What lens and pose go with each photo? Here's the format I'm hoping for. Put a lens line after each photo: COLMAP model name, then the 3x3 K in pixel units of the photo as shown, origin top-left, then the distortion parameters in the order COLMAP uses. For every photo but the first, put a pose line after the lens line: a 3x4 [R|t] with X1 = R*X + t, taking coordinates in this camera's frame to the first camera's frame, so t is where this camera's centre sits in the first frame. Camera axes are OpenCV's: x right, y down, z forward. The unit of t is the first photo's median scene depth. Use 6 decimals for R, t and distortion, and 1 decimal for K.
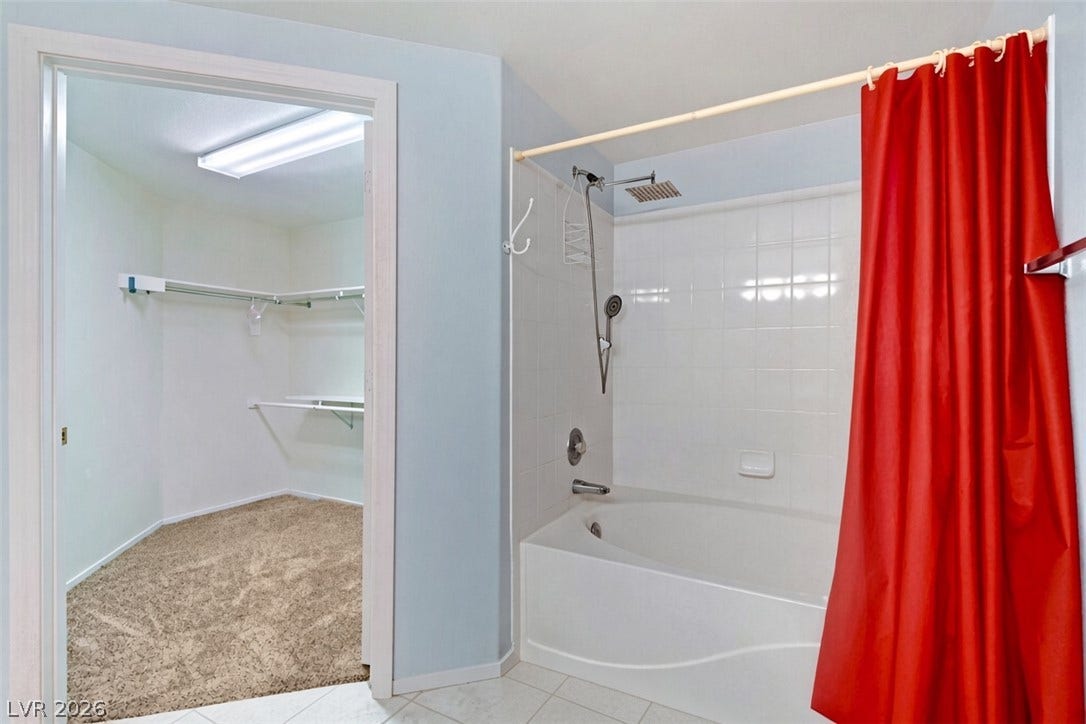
lens RADIAL K [[497.0, 0, 542.0], [0, 497.0, 359.1], [0, 0, 1]] dist [0.037698, -0.027274]
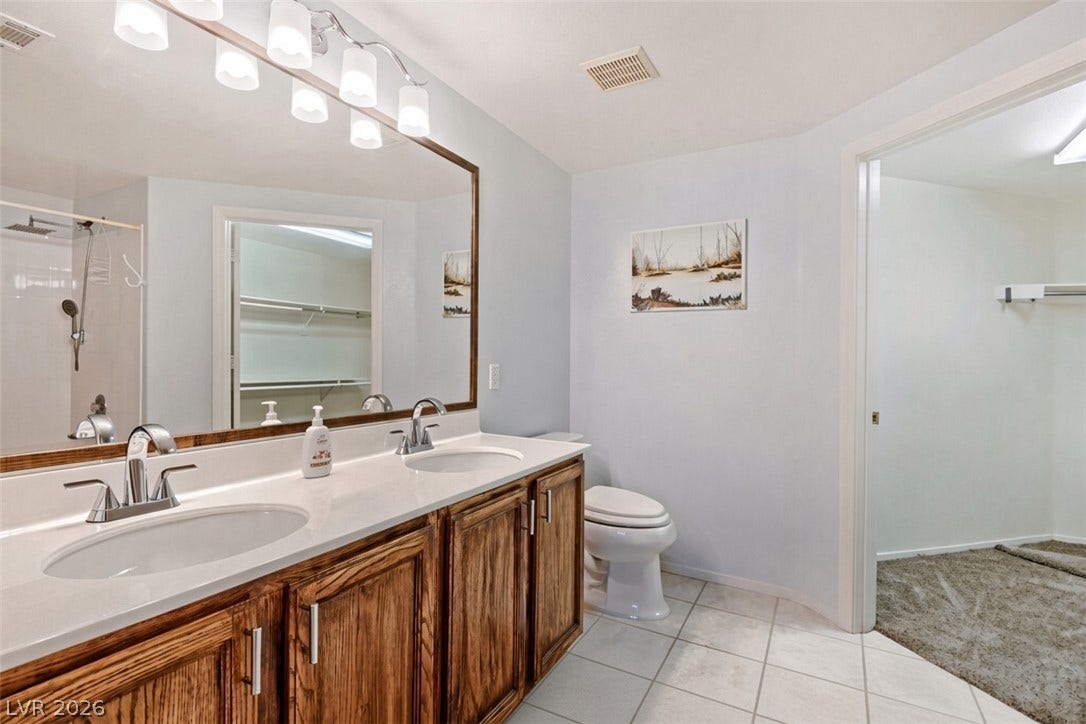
lens RADIAL K [[497.0, 0, 542.0], [0, 497.0, 359.1], [0, 0, 1]] dist [0.037698, -0.027274]
pose [[-0.013721, 0.002278, -0.999903, 0.324108], [-0.017962, 0.999835, 0.002524, 0.000774], [0.999745, 0.017995, -0.013678, 0.056727]]
